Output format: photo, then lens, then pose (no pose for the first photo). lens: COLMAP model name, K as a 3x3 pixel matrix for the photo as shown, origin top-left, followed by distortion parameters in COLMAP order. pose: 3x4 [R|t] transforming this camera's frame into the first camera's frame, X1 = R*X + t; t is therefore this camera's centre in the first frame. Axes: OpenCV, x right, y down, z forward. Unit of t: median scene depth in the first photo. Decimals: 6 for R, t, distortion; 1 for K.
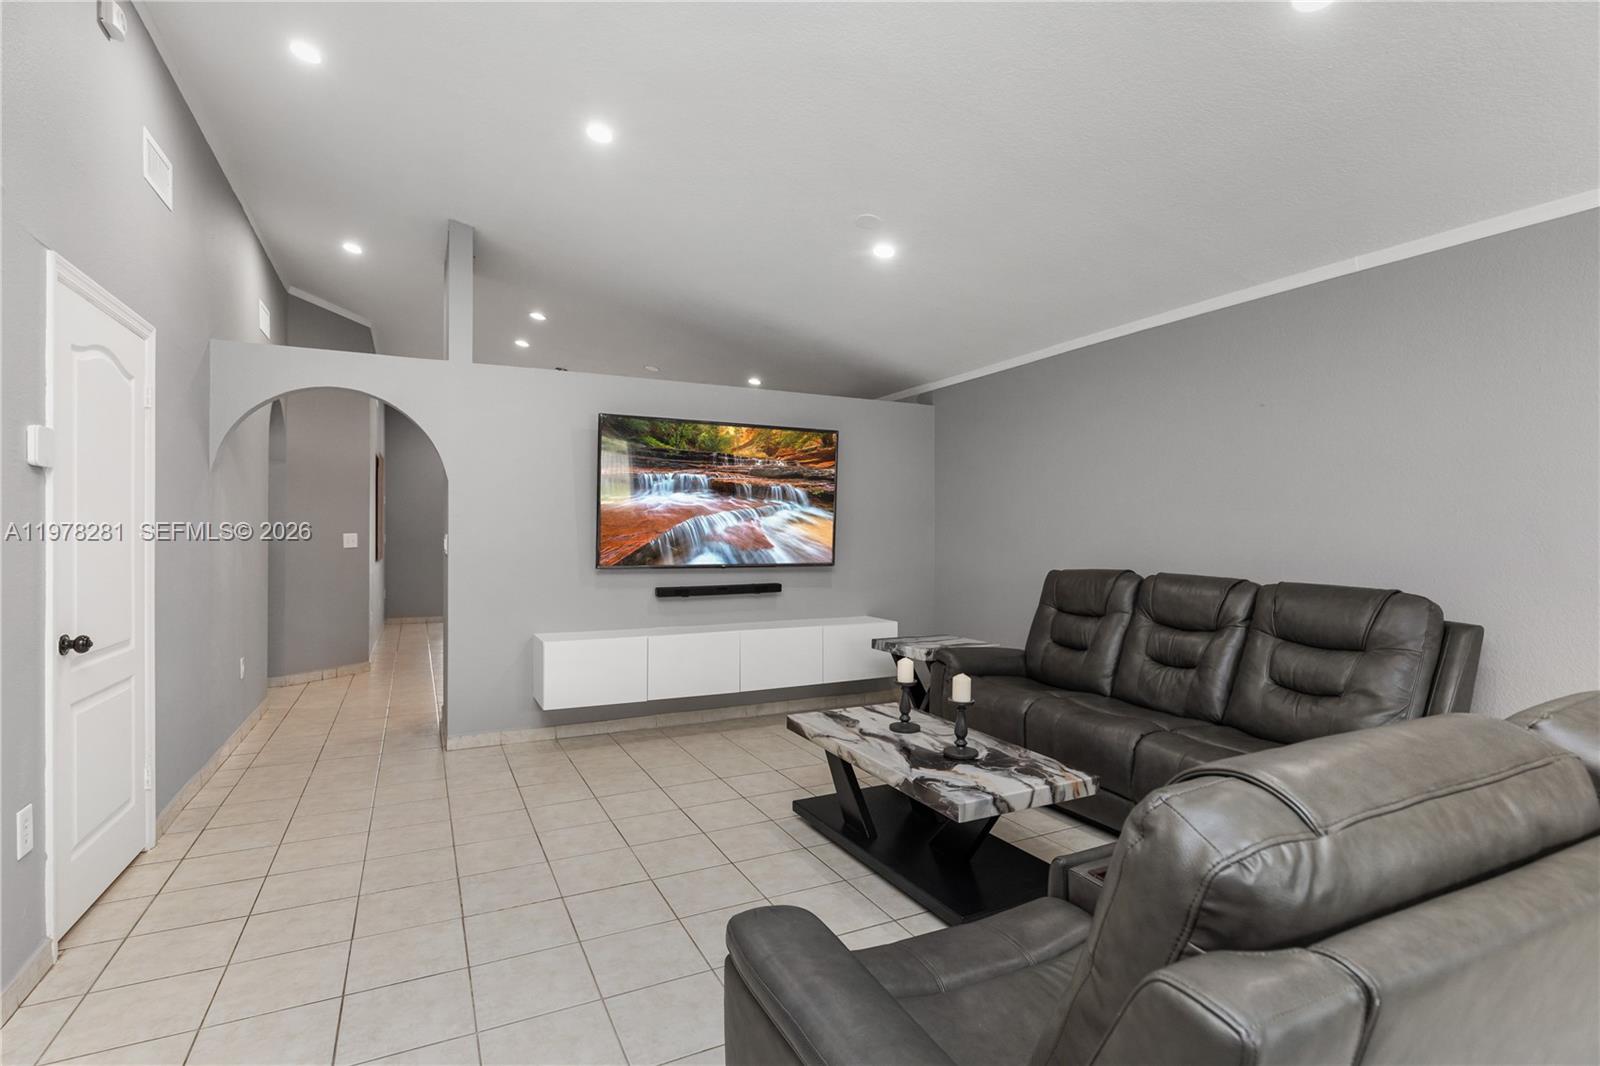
lens RADIAL K [[759.1, 0, 792.0], [0, 759.1, 533.6], [0, 0, 1]] dist [0.000834, -0.000585]
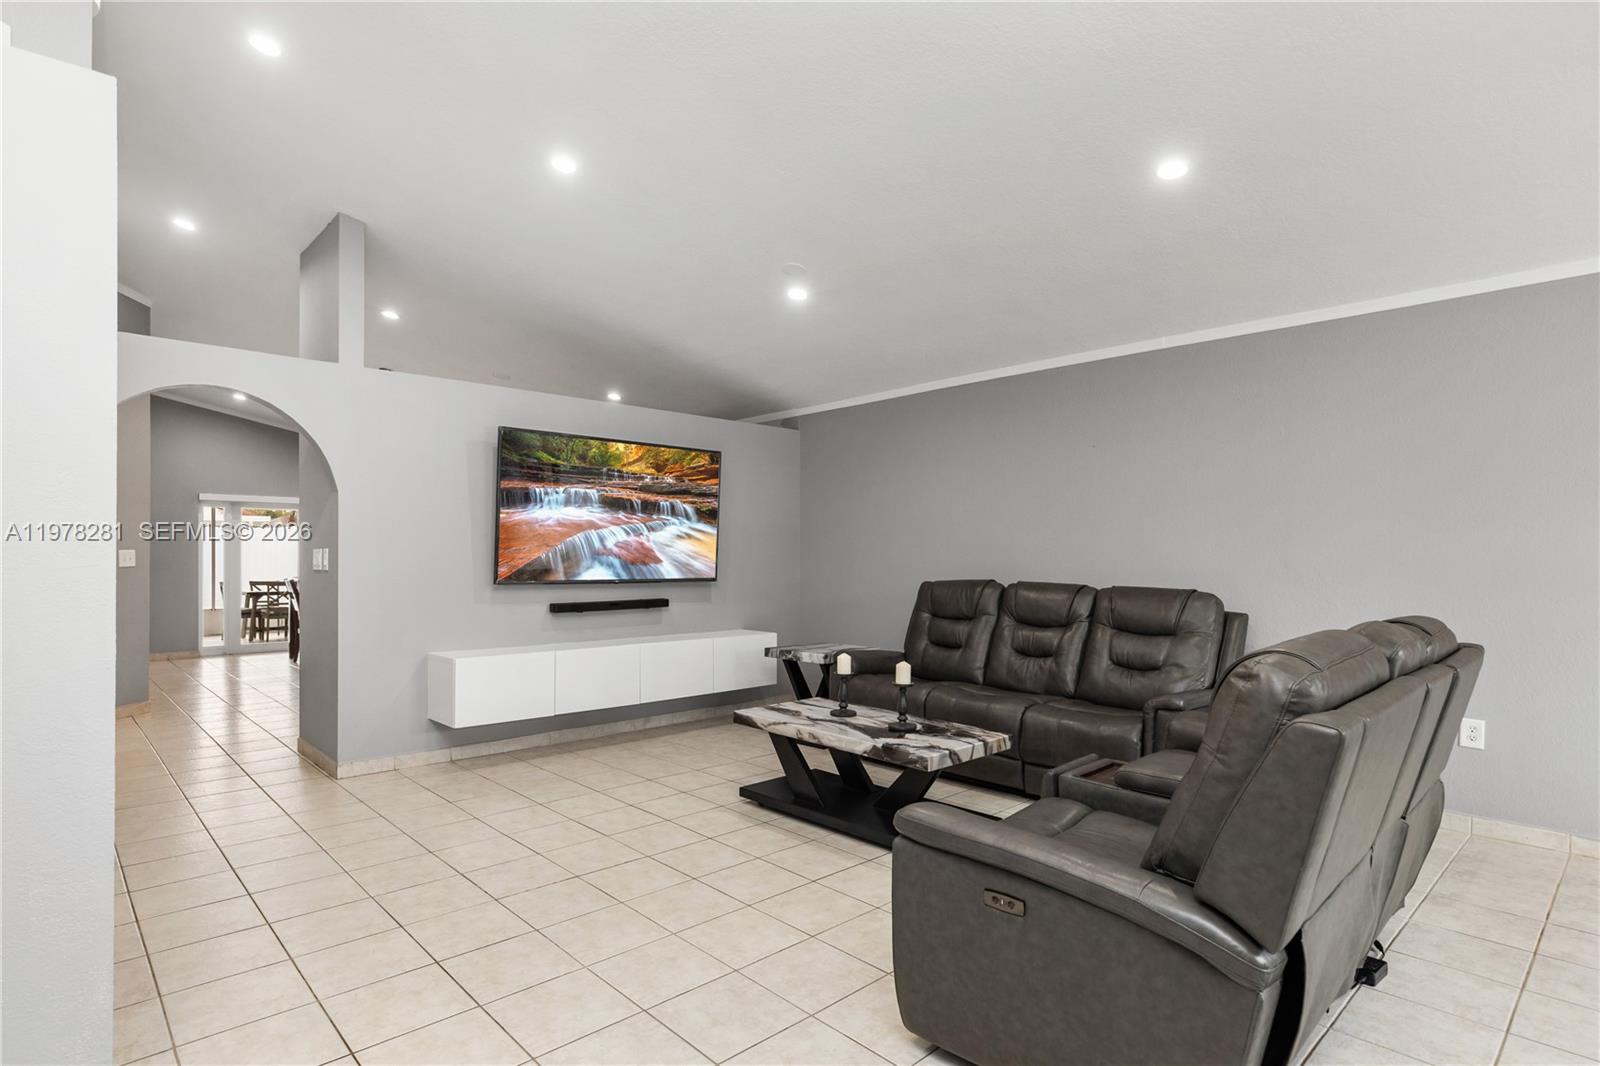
lens RADIAL K [[834.0, 0, 788.6], [0, 834.0, 546.8], [0, 0, 1]] dist [0.005104, -0.000962]
pose [[0.957833, 0.004986, 0.287282, -0.274238], [-0.002107, 0.999944, -0.010331, 0.012713], [-0.287318, 0.009290, 0.957790, -0.184964]]
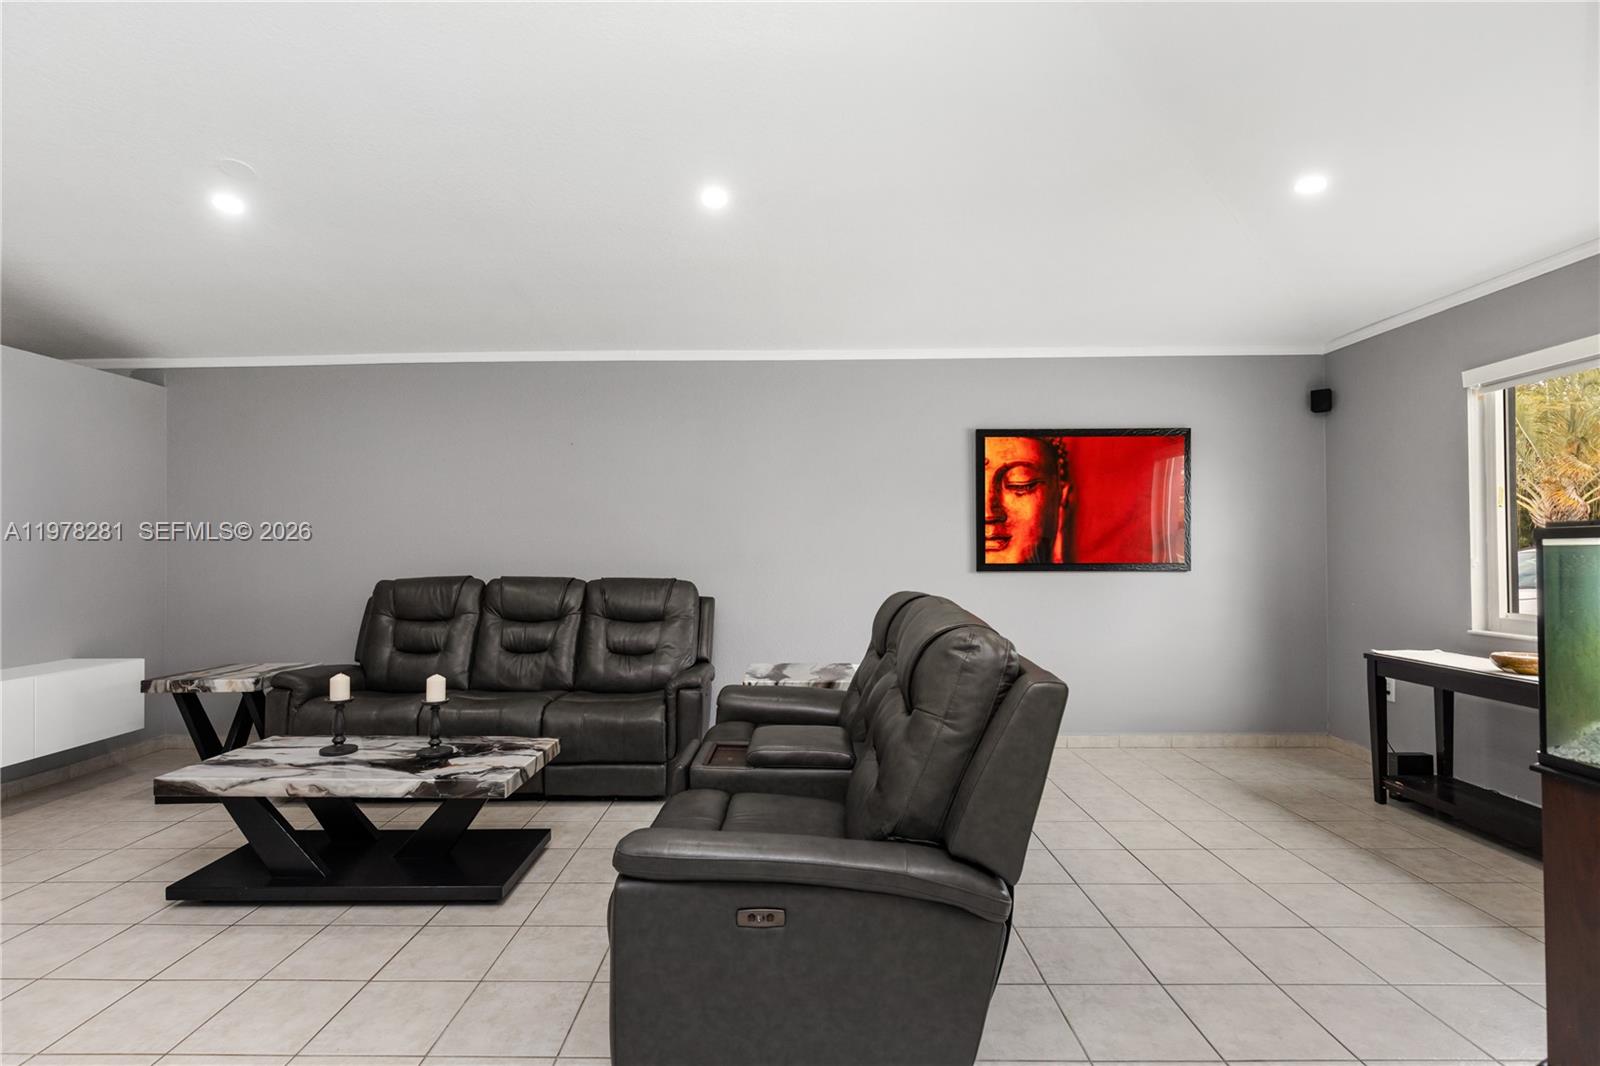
lens RADIAL K [[759.1, 0, 795.8], [0, 759.1, 534.5], [0, 0, 1]] dist [0.000834, -0.000585]
pose [[0.448332, 0.014984, 0.893741, -0.392559], [0.006502, 0.999778, -0.020023, 0.014870], [-0.893843, 0.014788, 0.448136, 0.081097]]
